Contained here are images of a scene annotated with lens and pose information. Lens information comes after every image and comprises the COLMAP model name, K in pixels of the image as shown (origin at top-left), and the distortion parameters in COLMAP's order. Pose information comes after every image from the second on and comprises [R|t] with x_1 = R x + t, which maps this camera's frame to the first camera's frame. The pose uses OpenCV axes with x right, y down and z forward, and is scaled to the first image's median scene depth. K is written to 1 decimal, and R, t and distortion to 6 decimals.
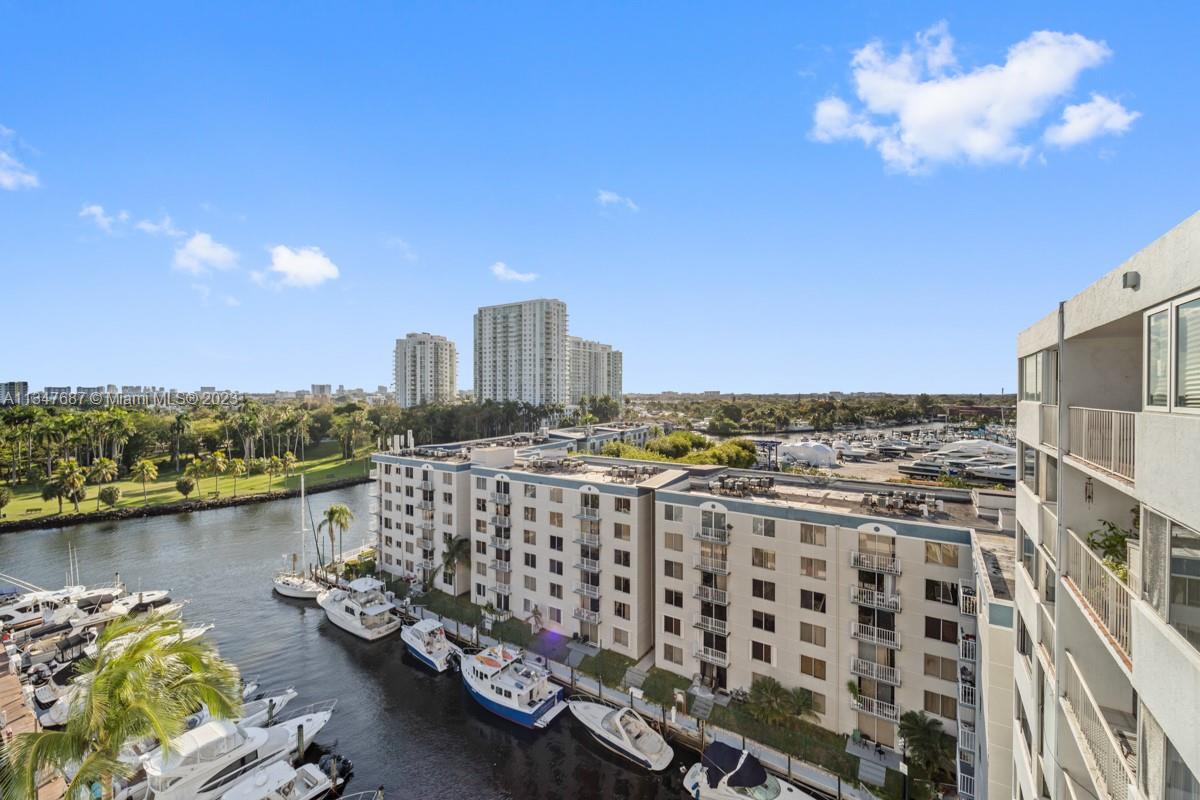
lens RADIAL K [[485.0, 0, 605.1], [0, 485.0, 398.0], [0, 0, 1]] dist [0.000411, -0.000185]
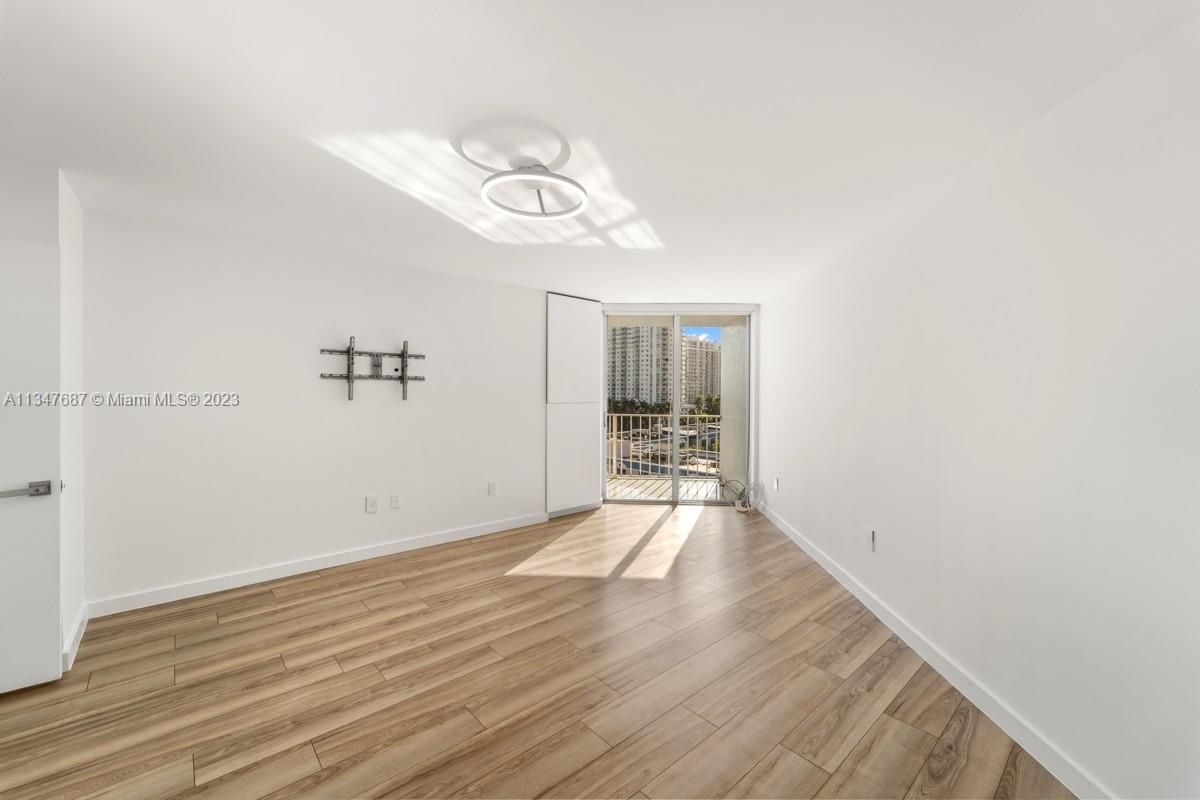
lens RADIAL K [[487.7, 0, 601.5], [0, 487.7, 392.1], [0, 0, 1]] dist [0.000863, 0.000128]
pose [[0.969401, 0.005506, -0.245420, 0.025994], [-0.008103, 0.999921, -0.009571, 0.000886], [0.245348, 0.011267, 0.969370, -0.122647]]
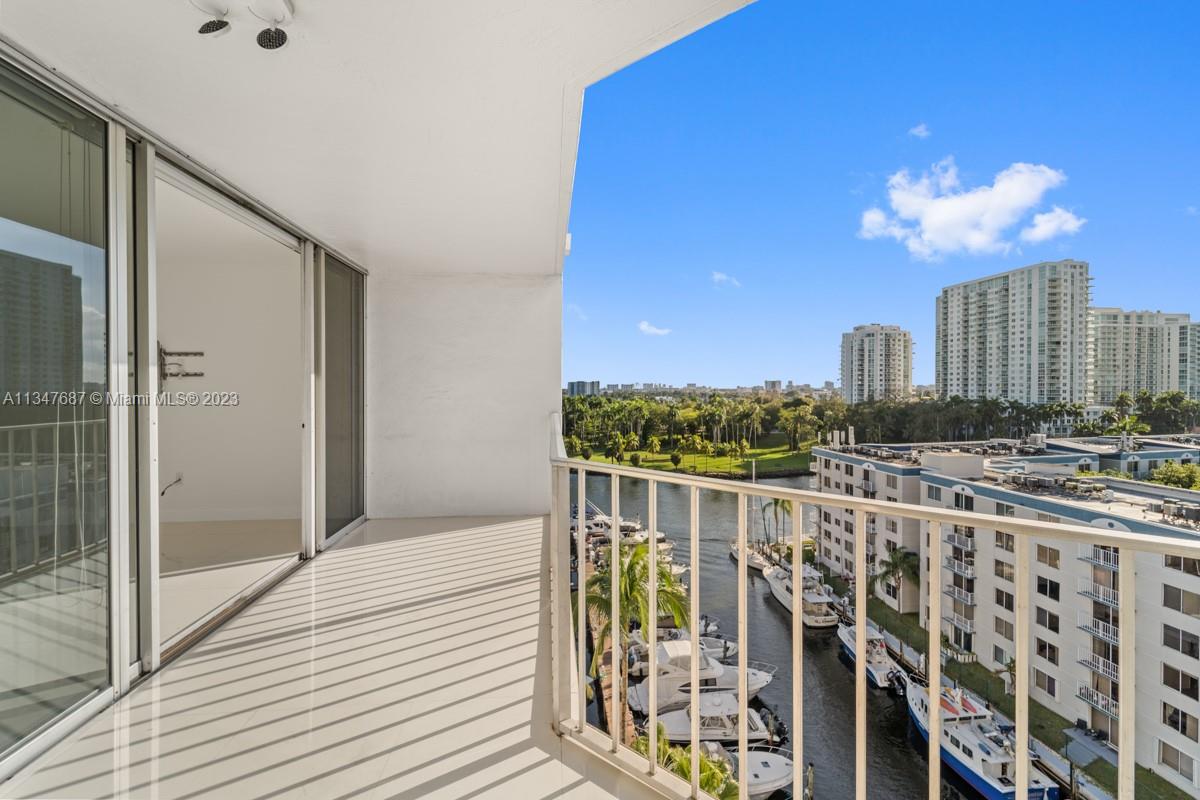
lens RADIAL K [[487.7, 0, 601.5], [0, 487.7, 392.1], [0, 0, 1]] dist [0.000863, 0.000128]
pose [[0.645355, 0.005892, -0.763860, 0.023656], [-0.008088, 0.999967, 0.000881, -0.000009], [0.763840, 0.005610, 0.645382, -0.016468]]
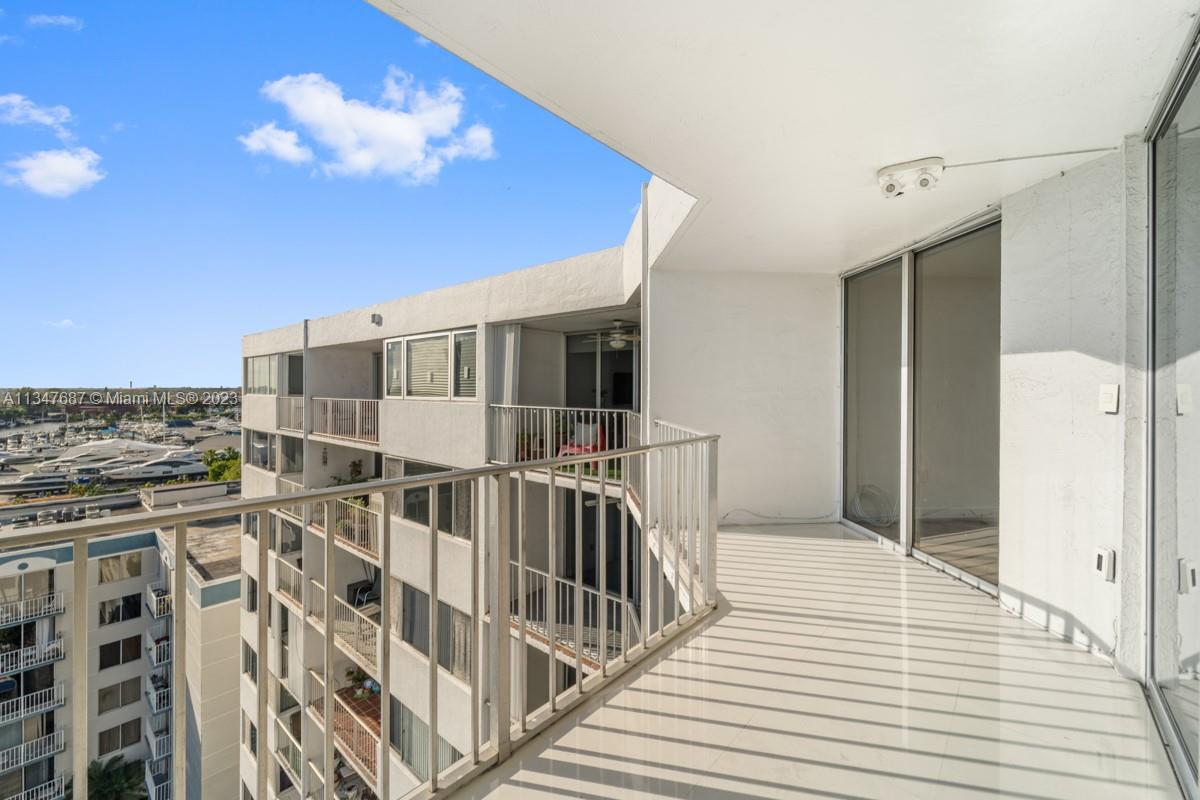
lens RADIAL K [[487.7, 0, 601.5], [0, 487.7, 392.1], [0, 0, 1]] dist [0.000863, 0.000128]
pose [[0.116538, -0.005849, 0.993169, -0.002232], [0.005693, 0.999970, 0.005221, 0.000006], [-0.993170, 0.005046, 0.116568, 0.000362]]
